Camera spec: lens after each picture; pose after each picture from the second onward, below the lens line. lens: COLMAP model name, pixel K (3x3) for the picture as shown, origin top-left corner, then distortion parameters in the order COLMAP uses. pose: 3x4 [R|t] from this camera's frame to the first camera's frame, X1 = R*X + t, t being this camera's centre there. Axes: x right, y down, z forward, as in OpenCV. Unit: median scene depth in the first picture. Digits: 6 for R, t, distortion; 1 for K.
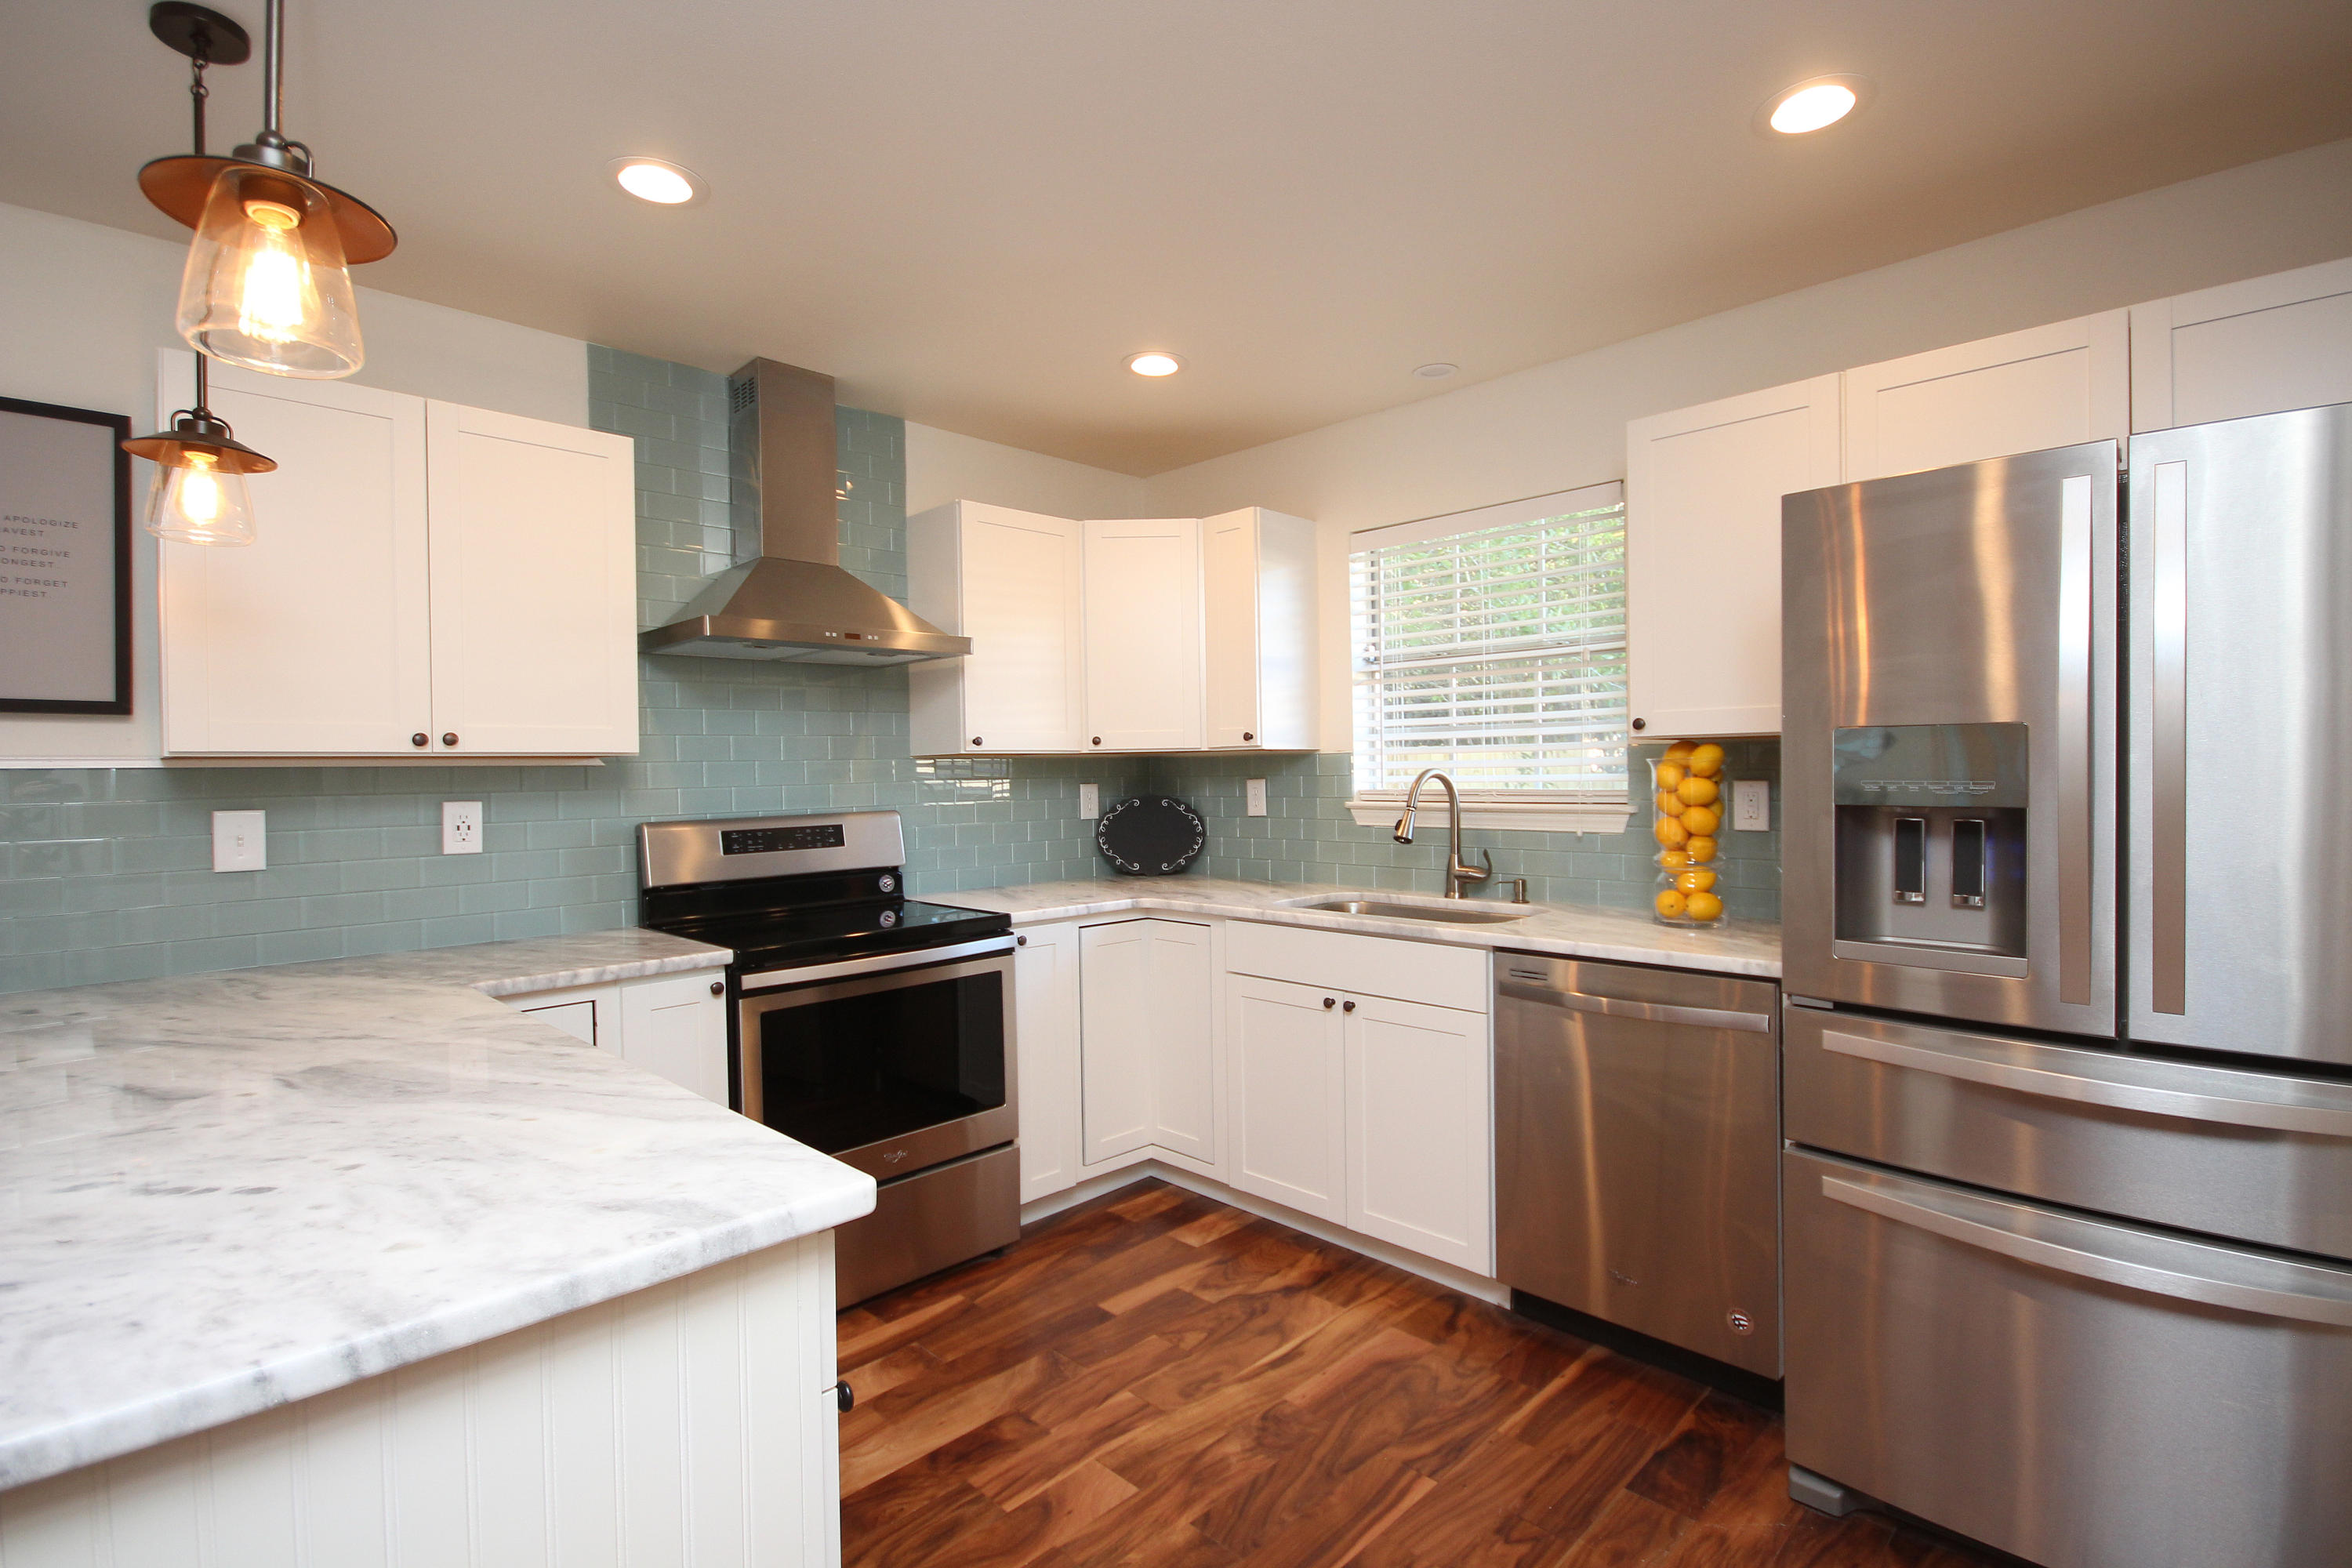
lens RADIAL K [[1082.7, 0, 1184.1], [0, 1082.7, 783.3], [0, 0, 1]] dist [0.003214, -0.012192]
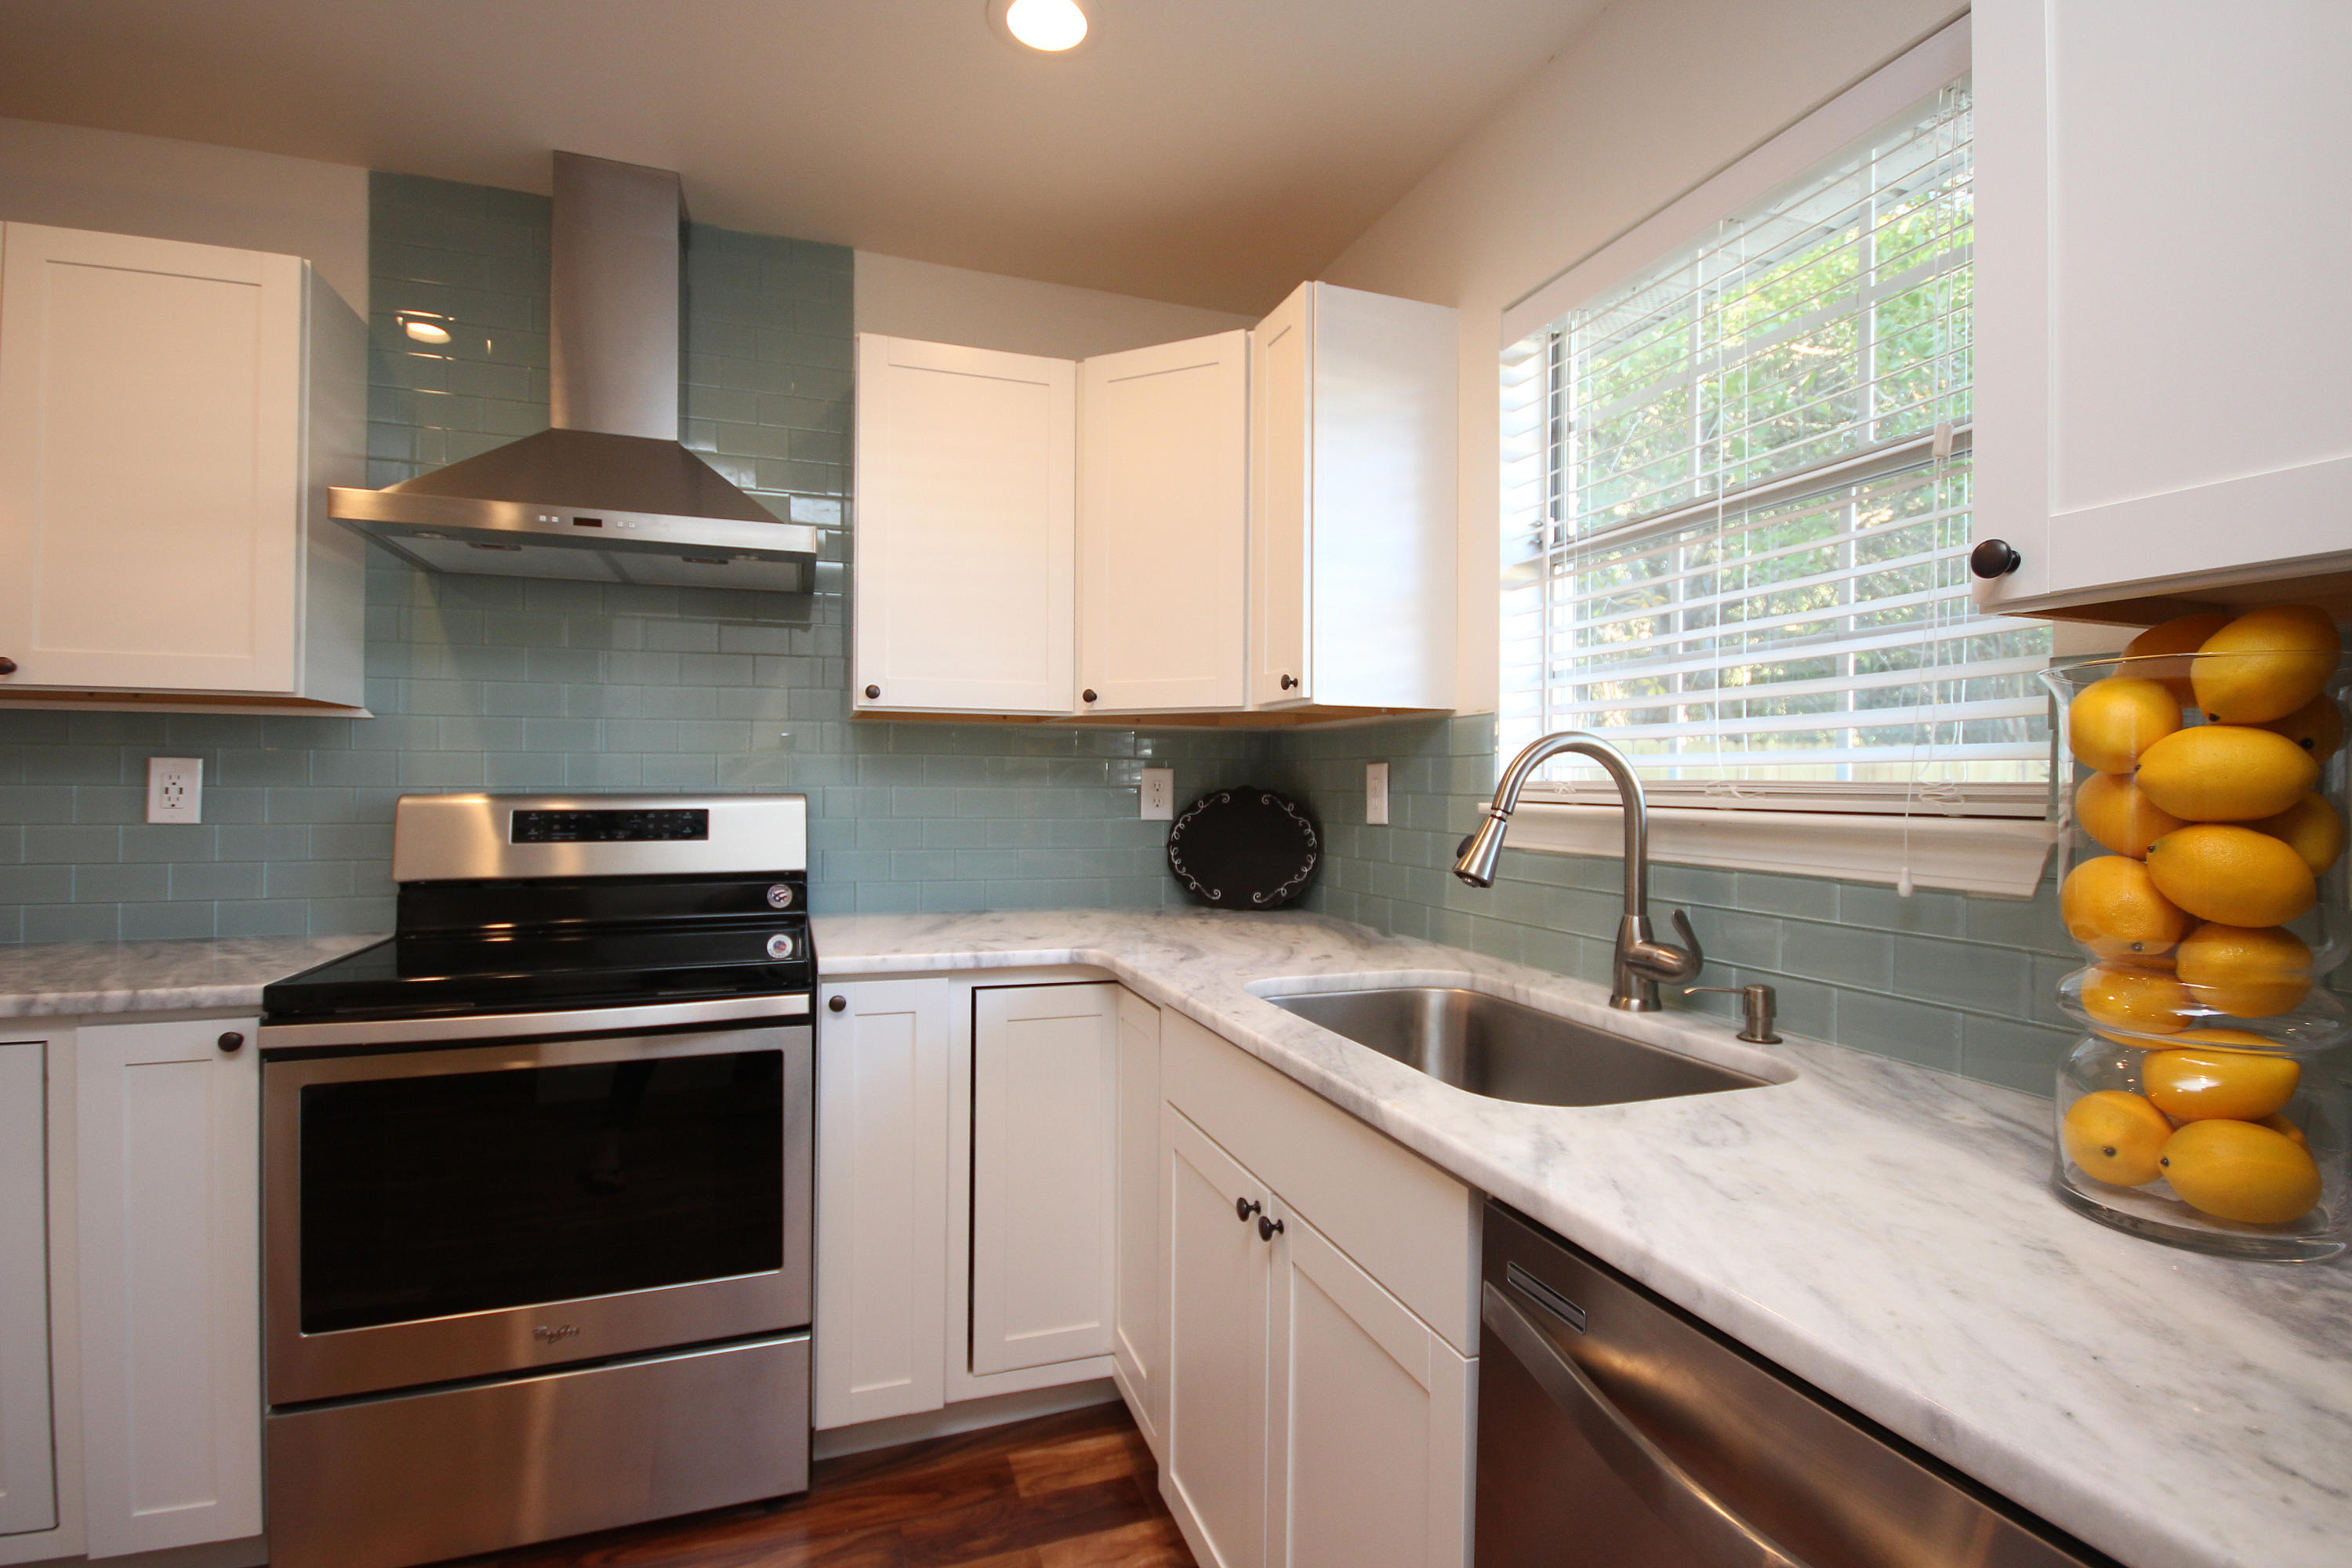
lens RADIAL K [[1086.6, 0, 1179.4], [0, 1086.6, 782.6], [0, 0, 1]] dist [-0.003240, 0.000066]
pose [[0.902484, 0.022932, -0.430112, 0.306889], [-0.027073, 0.999627, -0.003509, 0.016108], [0.429872, 0.014812, 0.902769, 0.546050]]
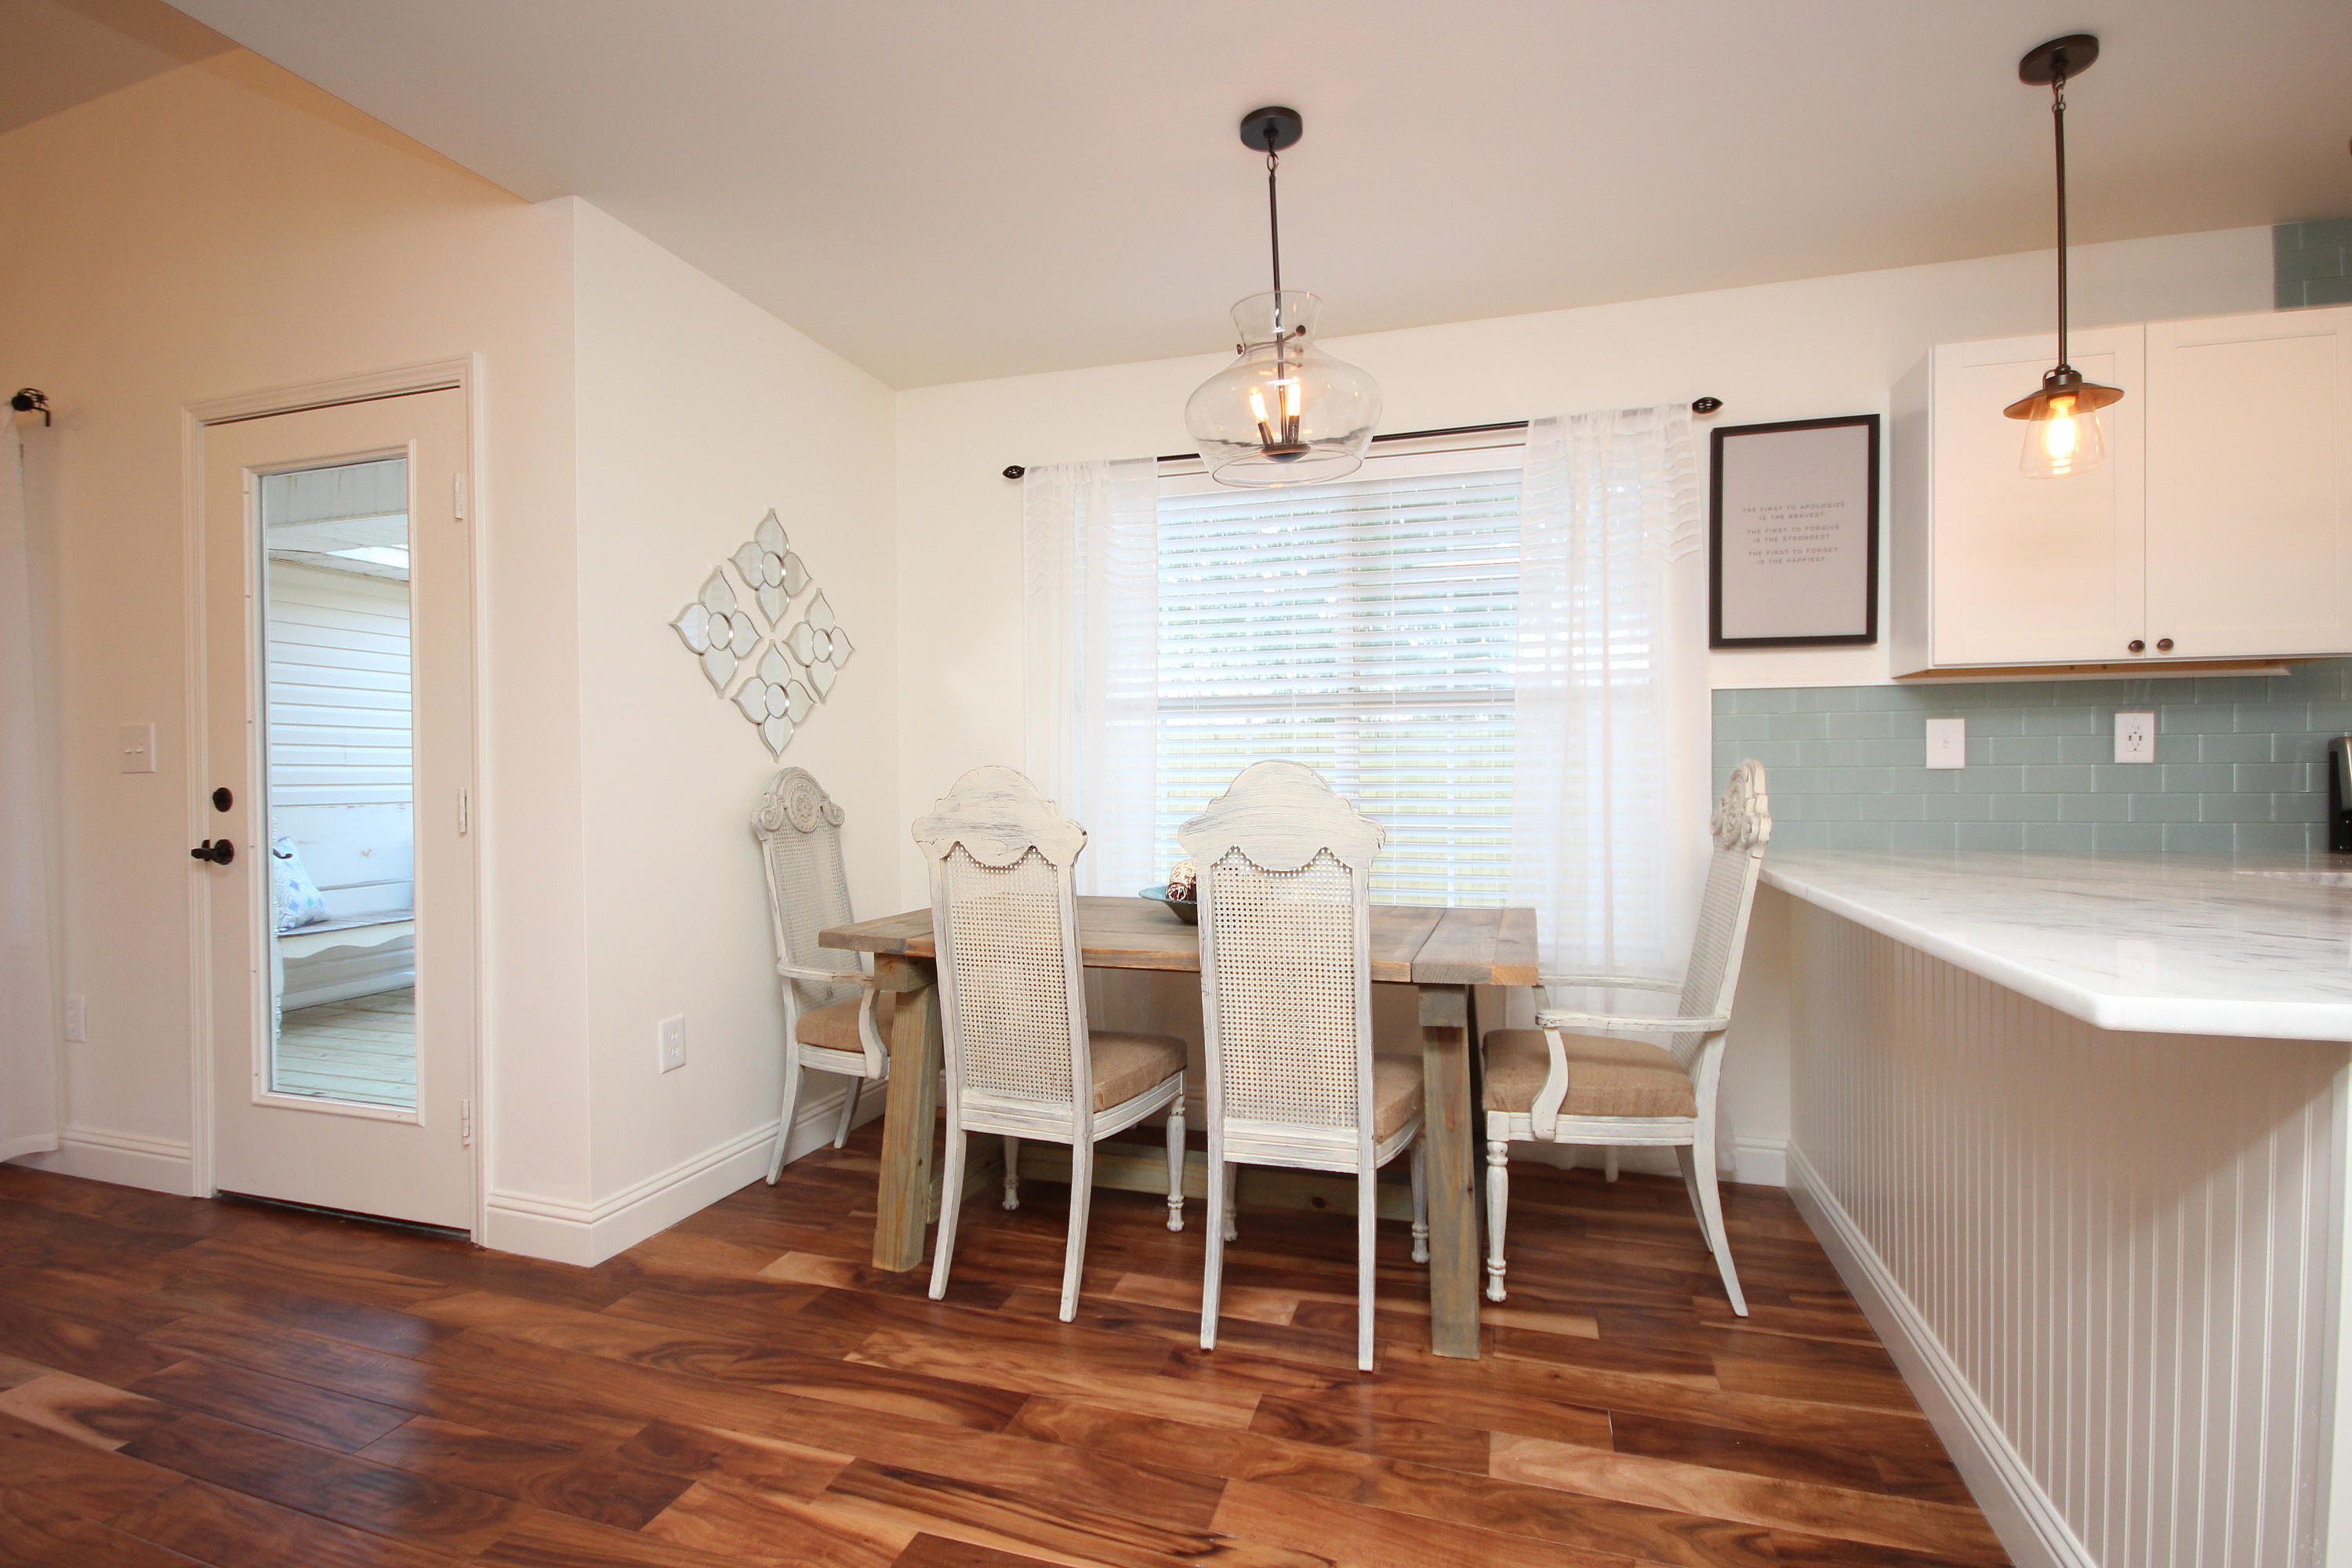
lens RADIAL K [[1086.6, 0, 1179.4], [0, 1086.6, 782.6], [0, 0, 1]] dist [-0.003240, 0.000066]
pose [[0.454232, 0.022360, -0.890603, -0.140780], [-0.009919, 0.999750, 0.020041, 0.065494], [0.890828, -0.000270, 0.454340, -0.264998]]
